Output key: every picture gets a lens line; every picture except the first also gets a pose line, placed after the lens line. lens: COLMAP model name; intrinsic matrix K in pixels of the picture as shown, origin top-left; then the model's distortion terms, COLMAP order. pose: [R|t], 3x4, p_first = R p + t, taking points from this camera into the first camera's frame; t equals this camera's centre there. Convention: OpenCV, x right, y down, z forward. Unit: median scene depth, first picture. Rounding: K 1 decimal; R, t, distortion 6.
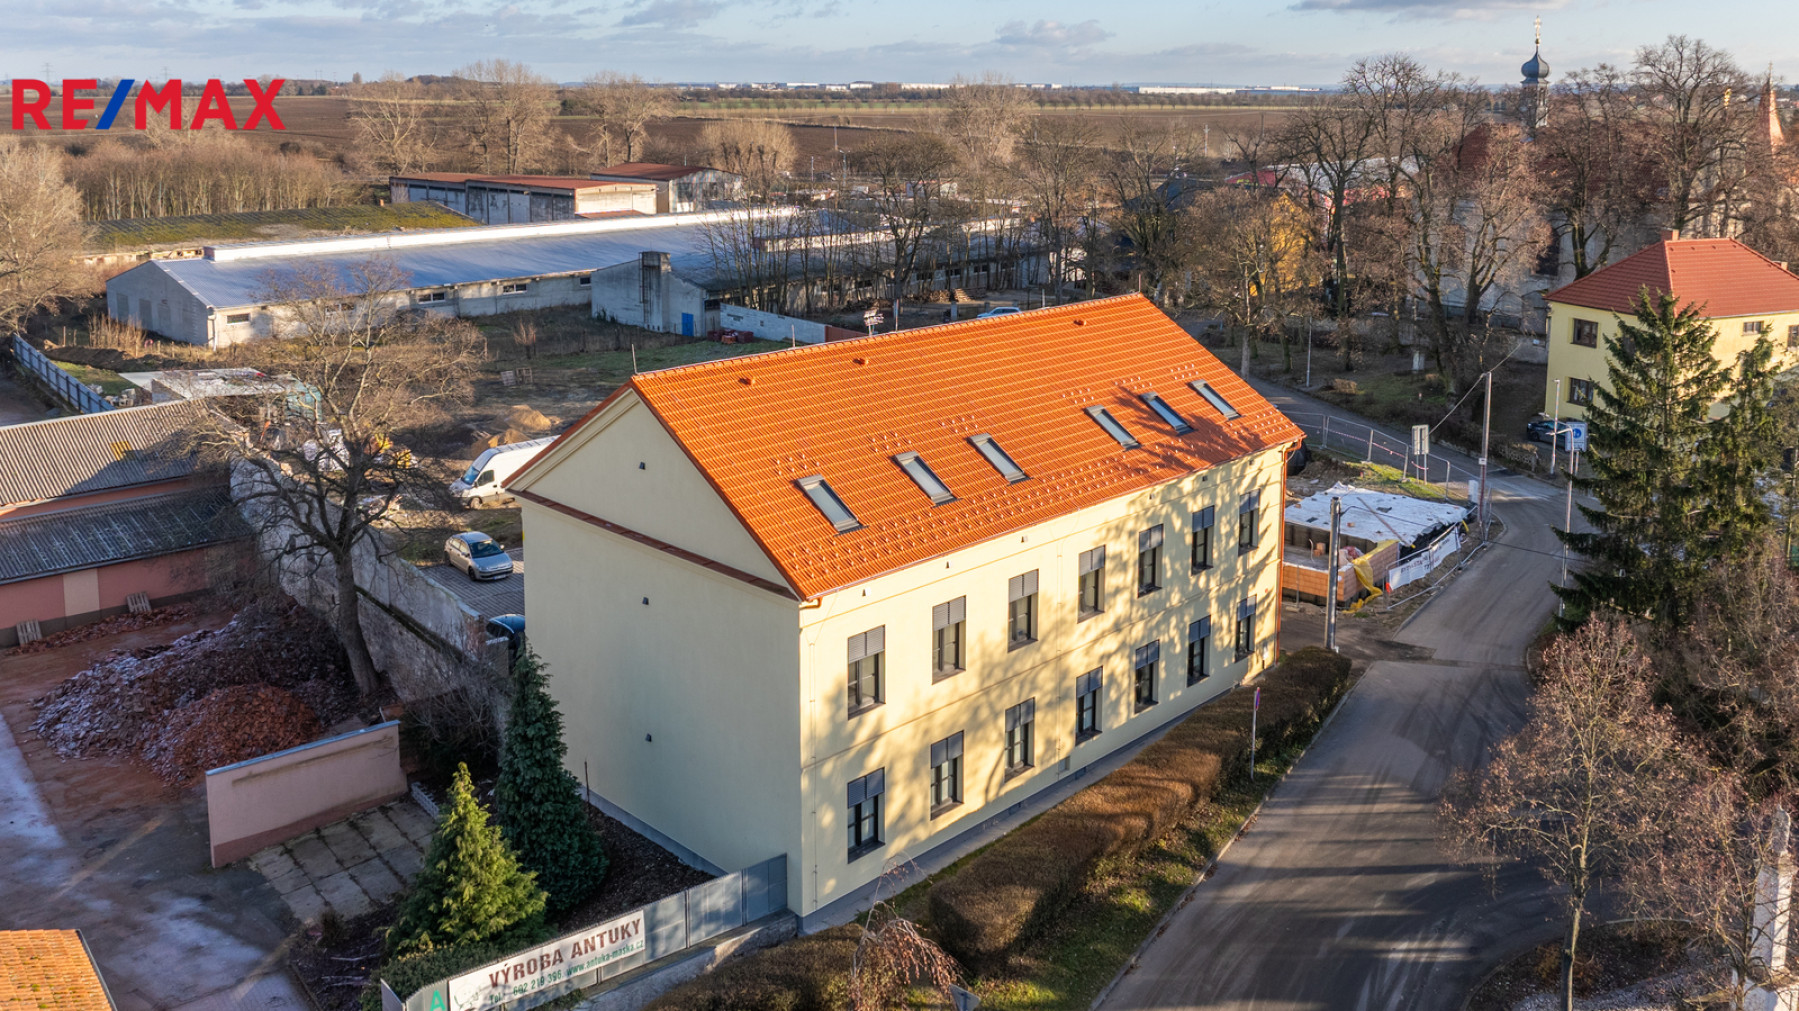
lens RADIAL K [[1078.6, 0, 905.6], [0, 1078.6, 505.6], [0, 0, 1]] dist [-0.006510, -0.007068]
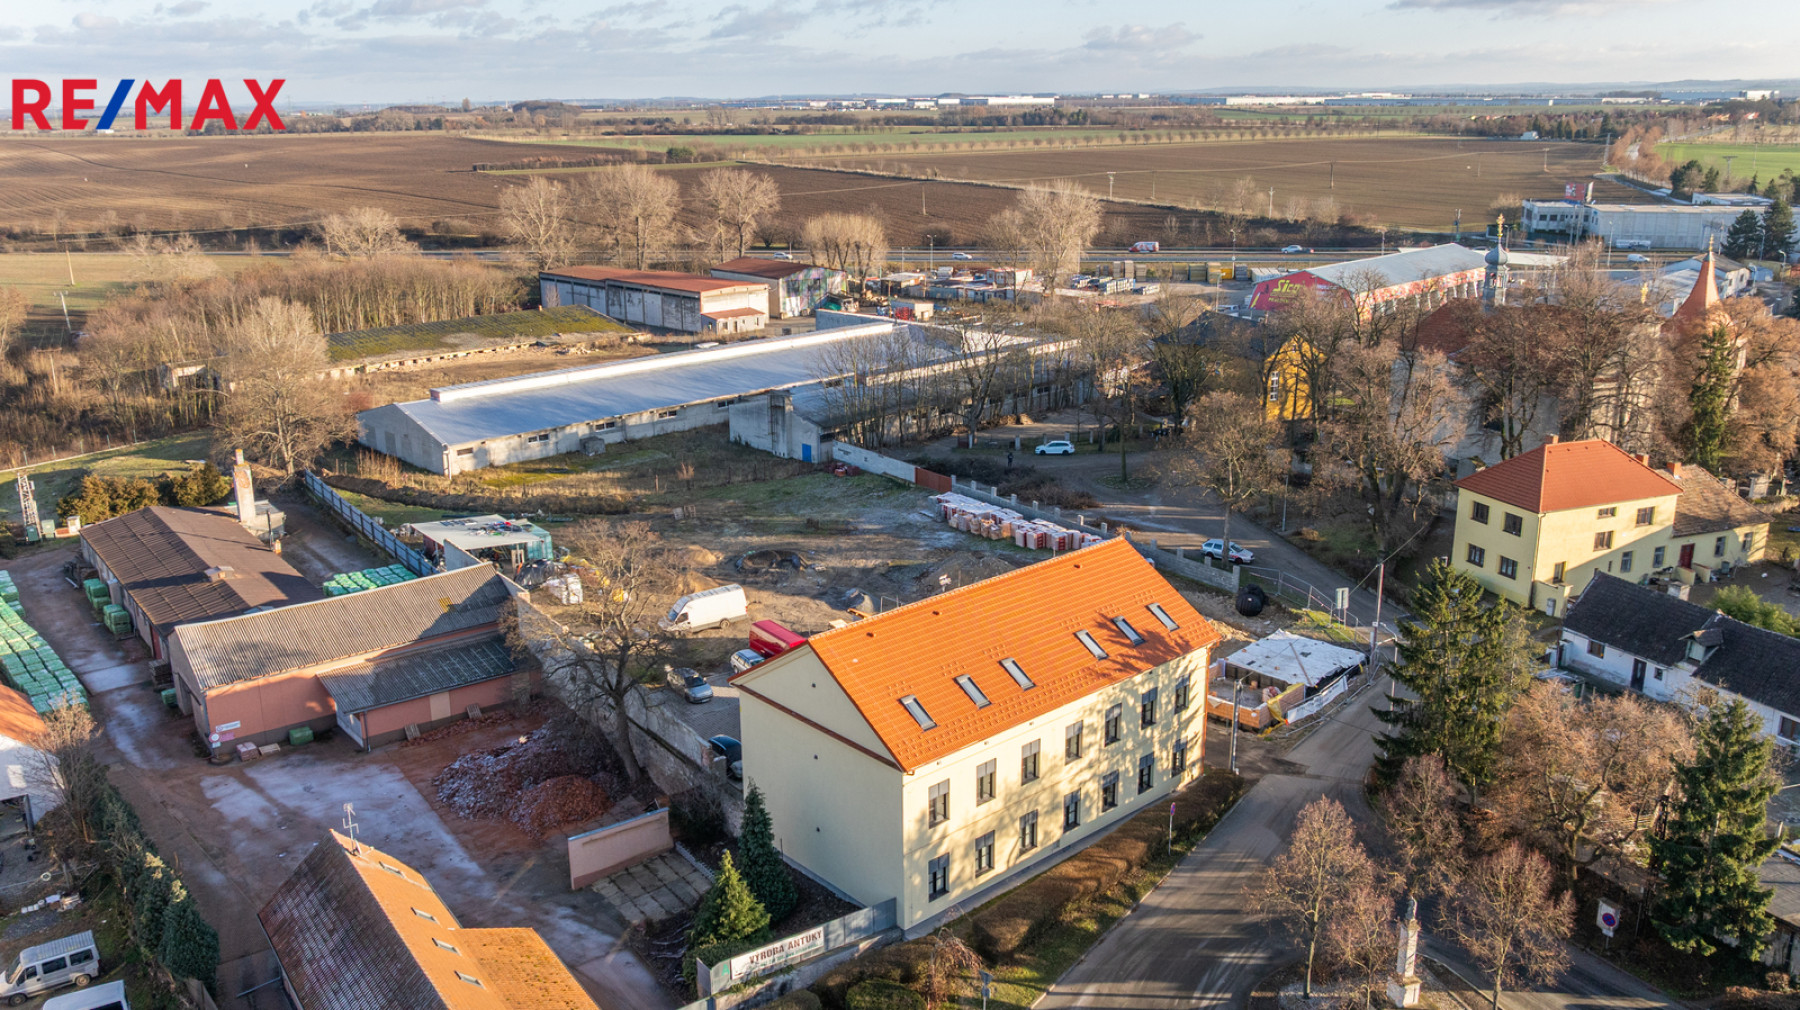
lens RADIAL K [[1450.4, 0, 910.2], [0, 1450.4, 515.2], [0, 0, 1]] dist [-0.002443, -0.043585]
pose [[0.997120, 0.009338, -0.075259, 0.082153], [0.002353, 0.988101, 0.153787, -0.610185], [0.075799, -0.153522, 0.985234, -1.164456]]
